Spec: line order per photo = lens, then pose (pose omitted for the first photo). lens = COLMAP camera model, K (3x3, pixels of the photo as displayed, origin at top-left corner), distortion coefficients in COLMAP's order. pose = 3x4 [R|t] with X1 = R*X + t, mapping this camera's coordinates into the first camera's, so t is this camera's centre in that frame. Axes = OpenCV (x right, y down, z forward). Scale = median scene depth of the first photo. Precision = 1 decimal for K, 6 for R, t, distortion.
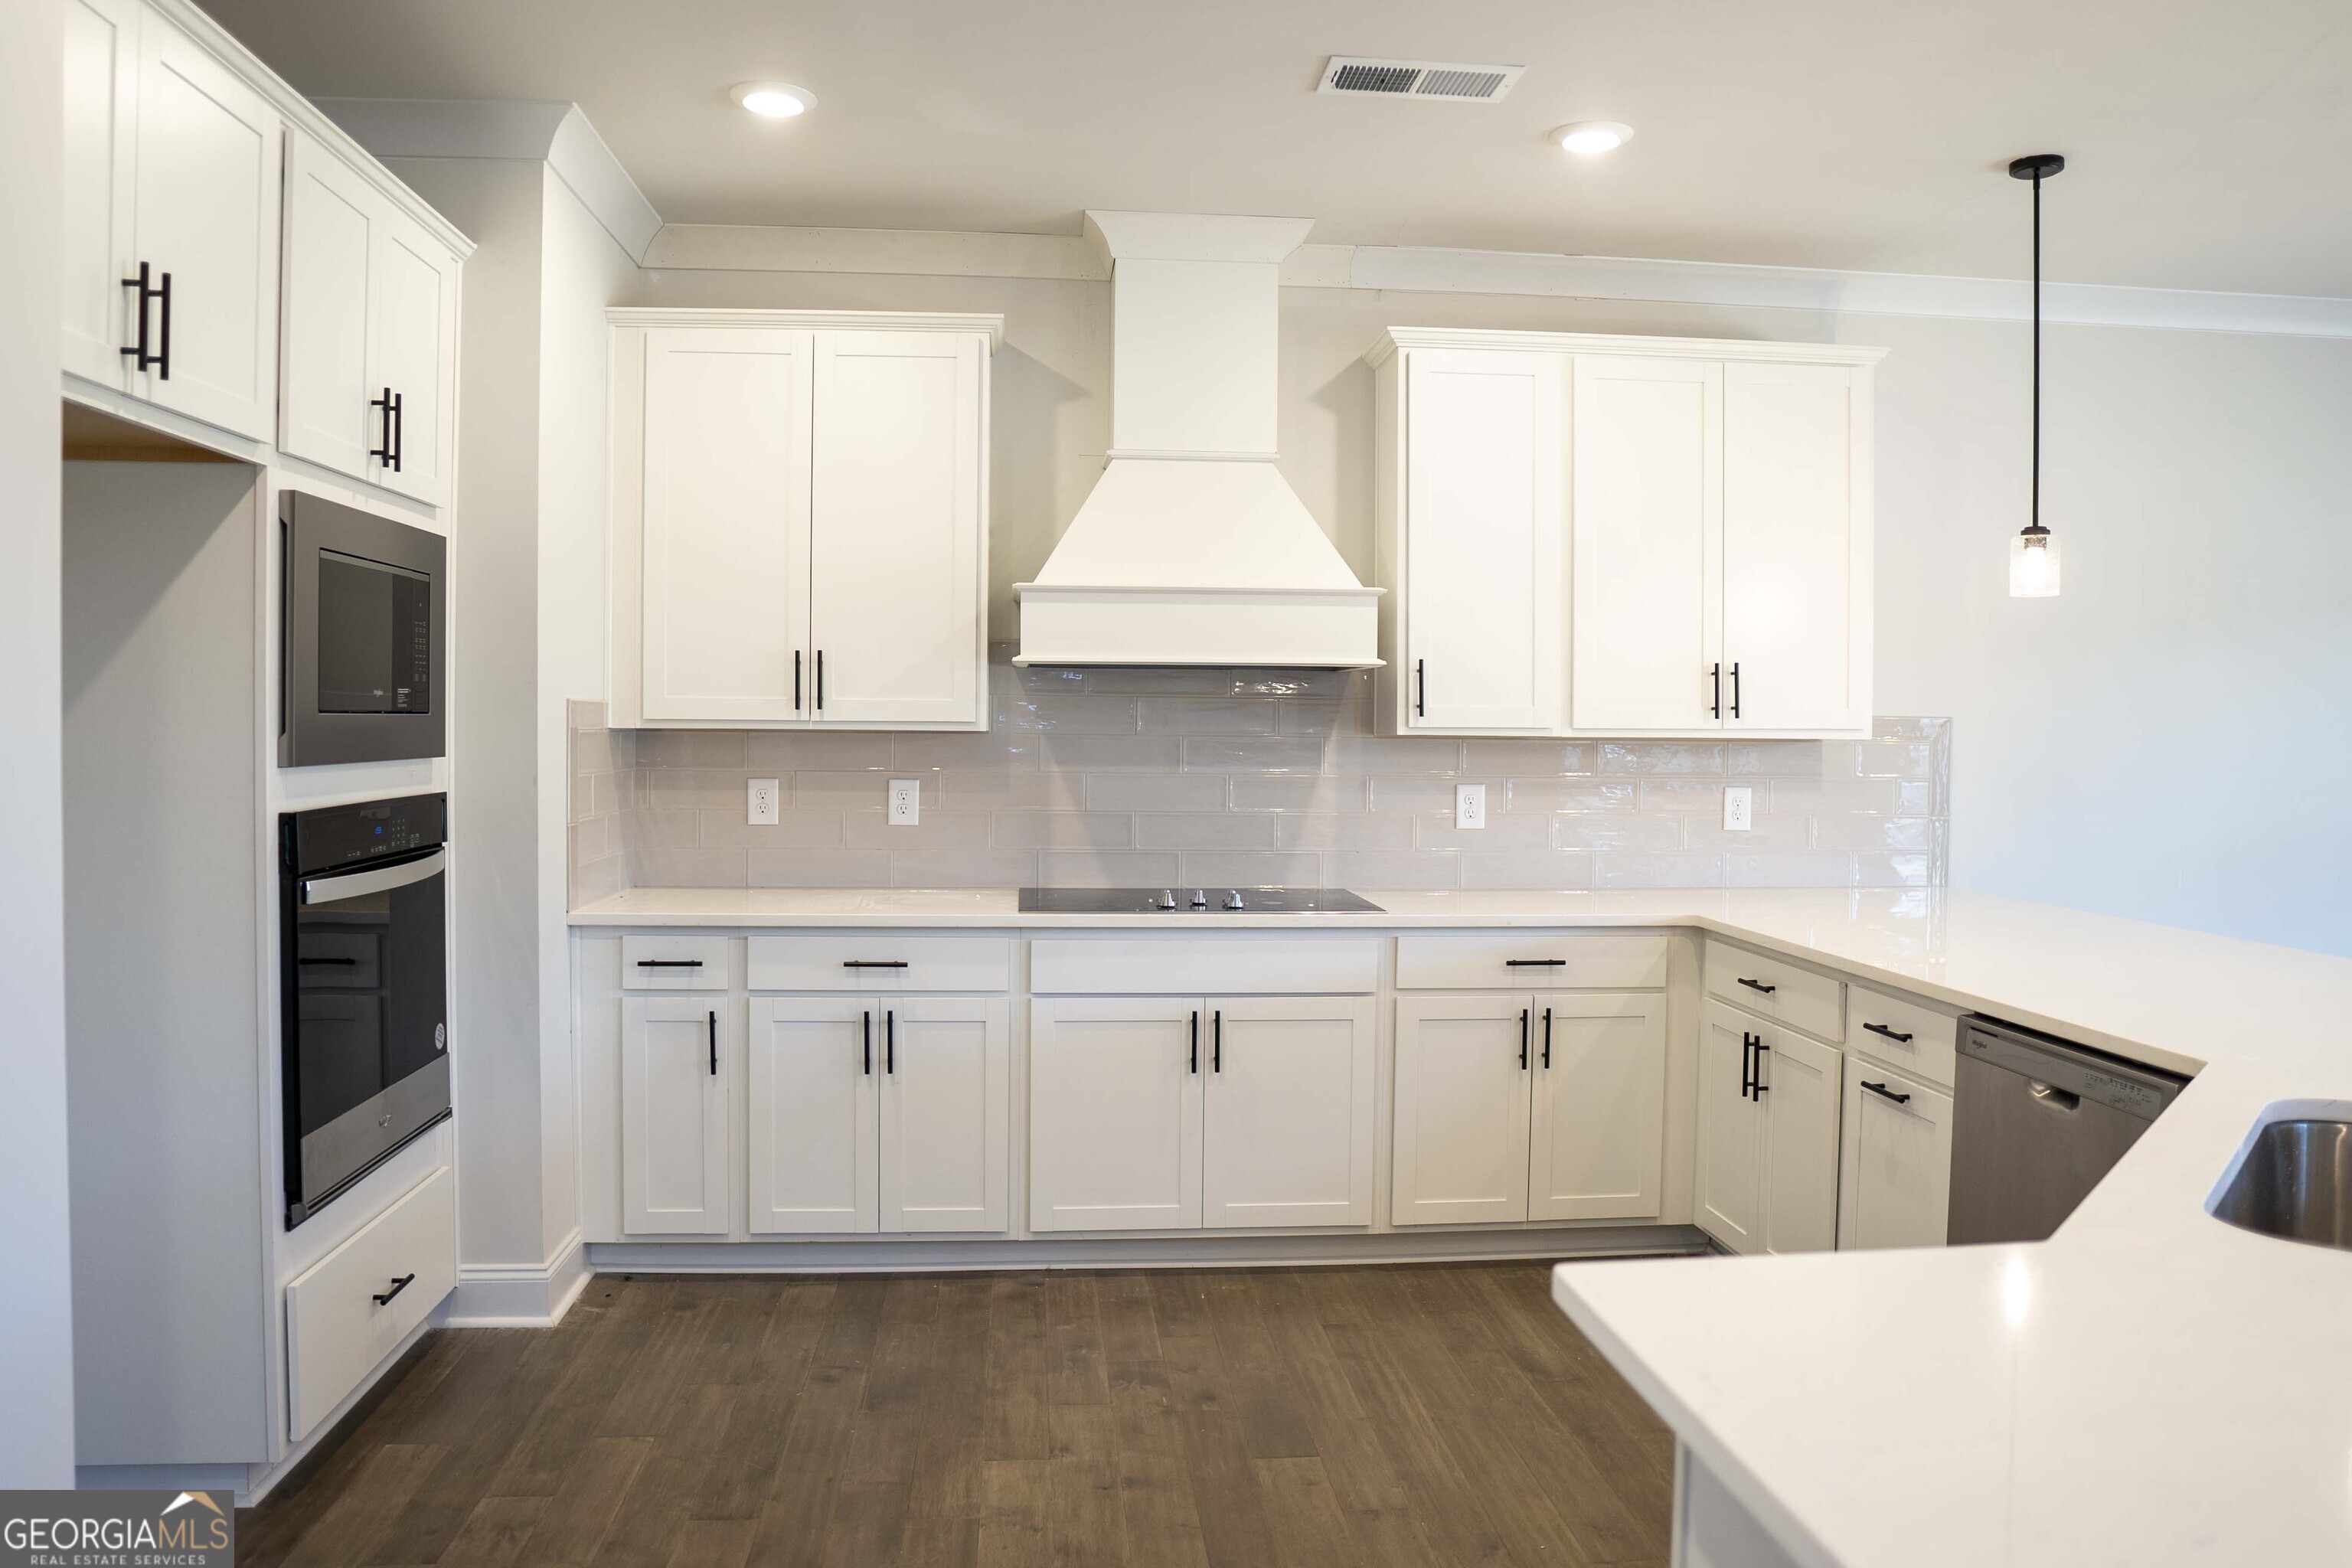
lens RADIAL K [[1657.1, 0, 1181.8], [0, 1657.1, 771.1], [0, 0, 1]] dist [-0.106467, 0.066351]
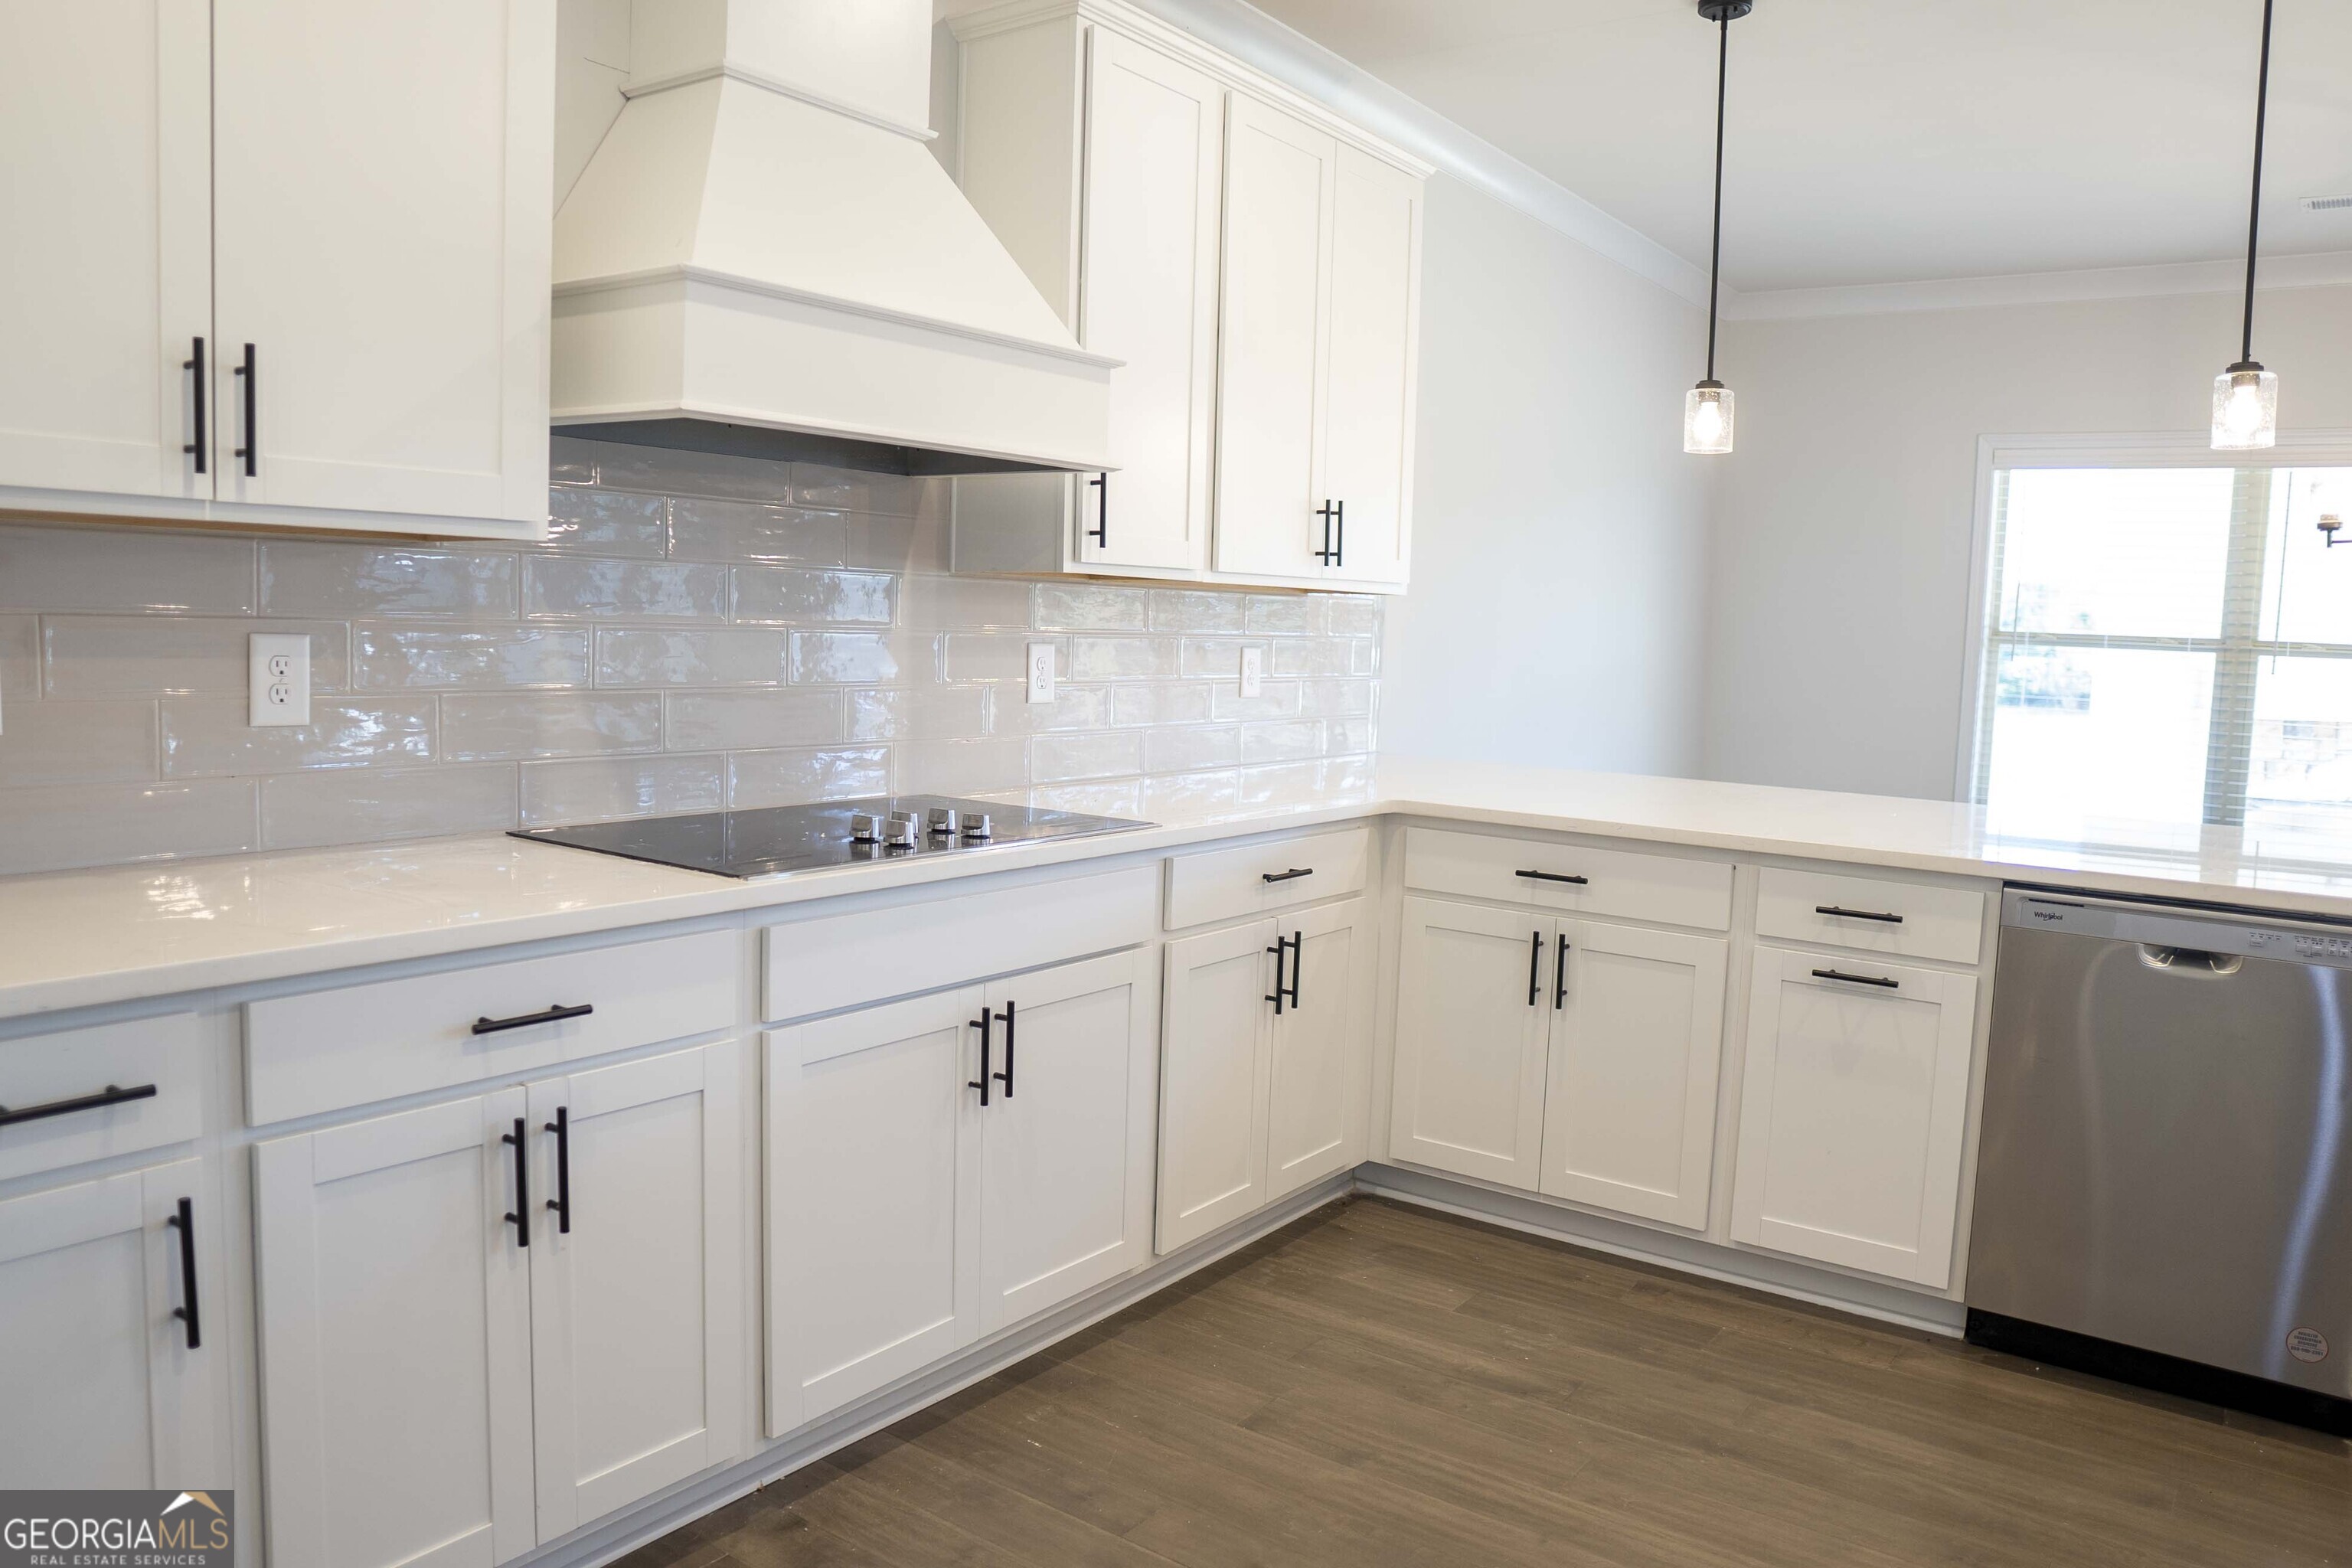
lens RADIAL K [[1657.1, 0, 1189.1], [0, 1657.1, 763.8], [0, 0, 1]] dist [-0.106467, 0.066351]
pose [[0.660592, -0.052482, 0.748908, -0.395464], [-0.006430, 0.997121, 0.075548, 0.006293], [-0.750717, -0.054722, 0.658353, 0.529619]]
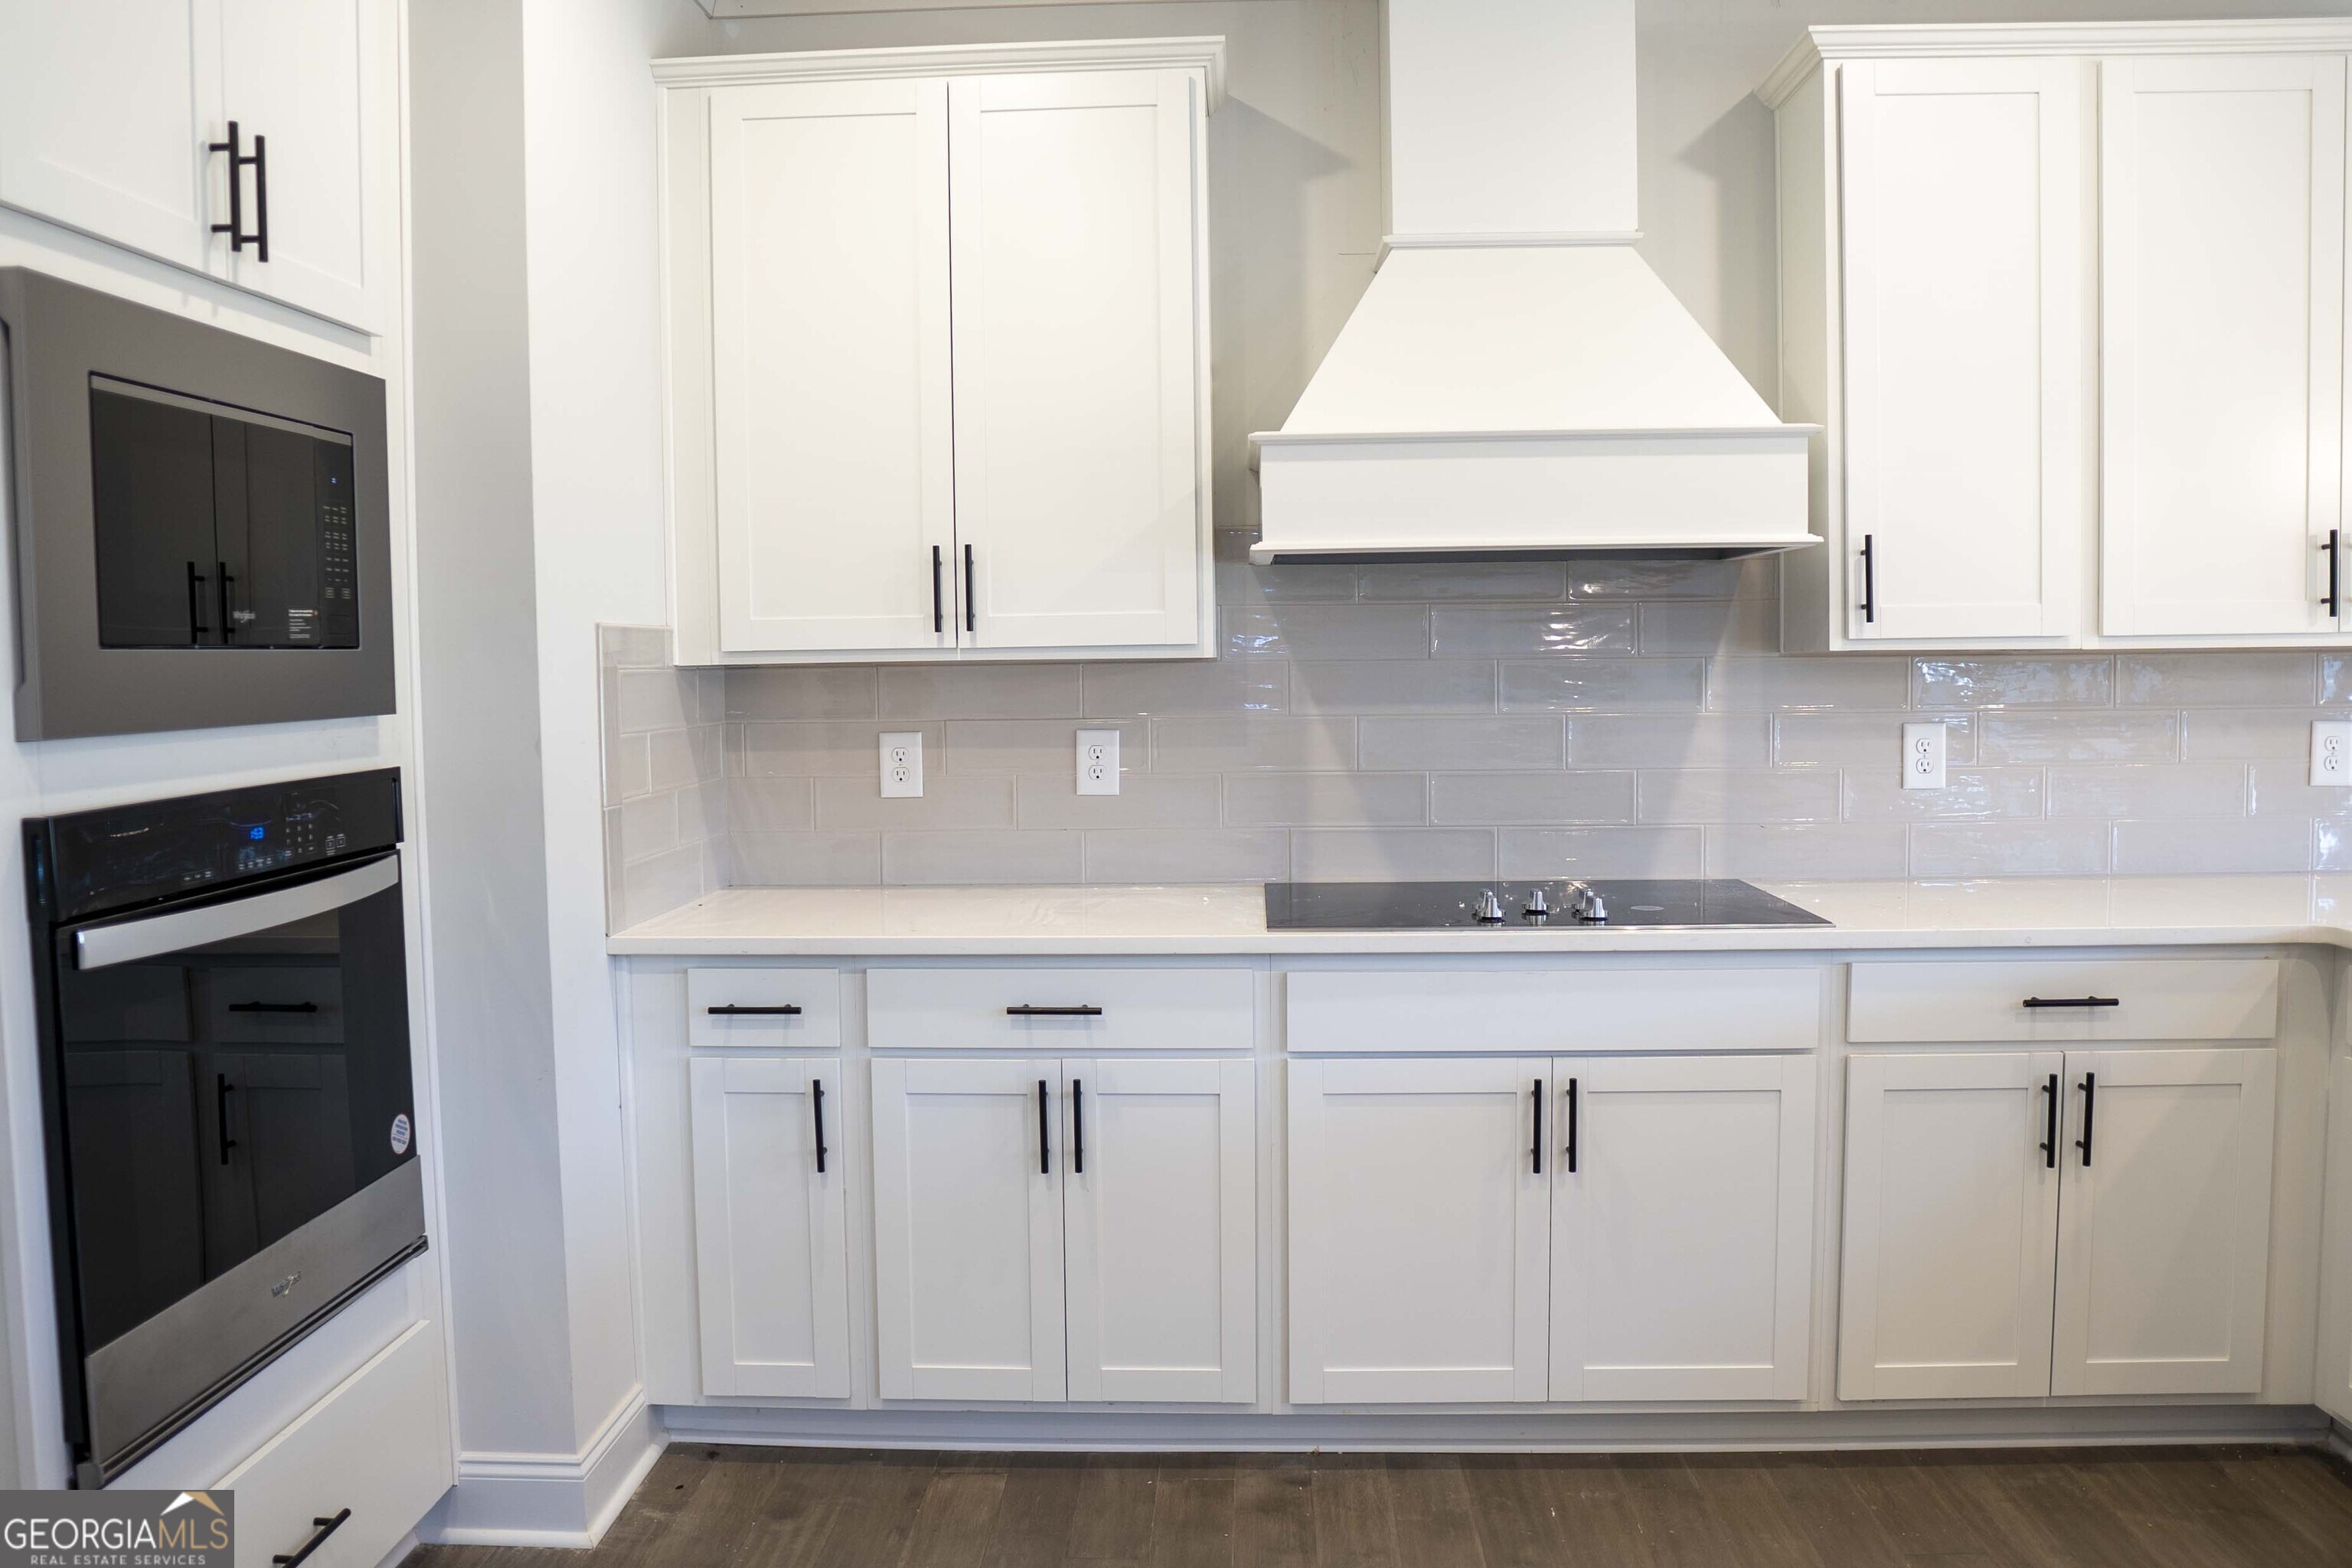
lens RADIAL K [[1761.1, 0, 1175.8], [0, 1761.1, 779.6], [0, 0, 1]] dist [-0.097389, 0.044853]
pose [[0.990265, -0.013434, -0.138545, -0.035790], [0.019157, 0.999014, 0.040058, -0.003524], [0.137870, -0.042322, 0.989546, 0.296325]]
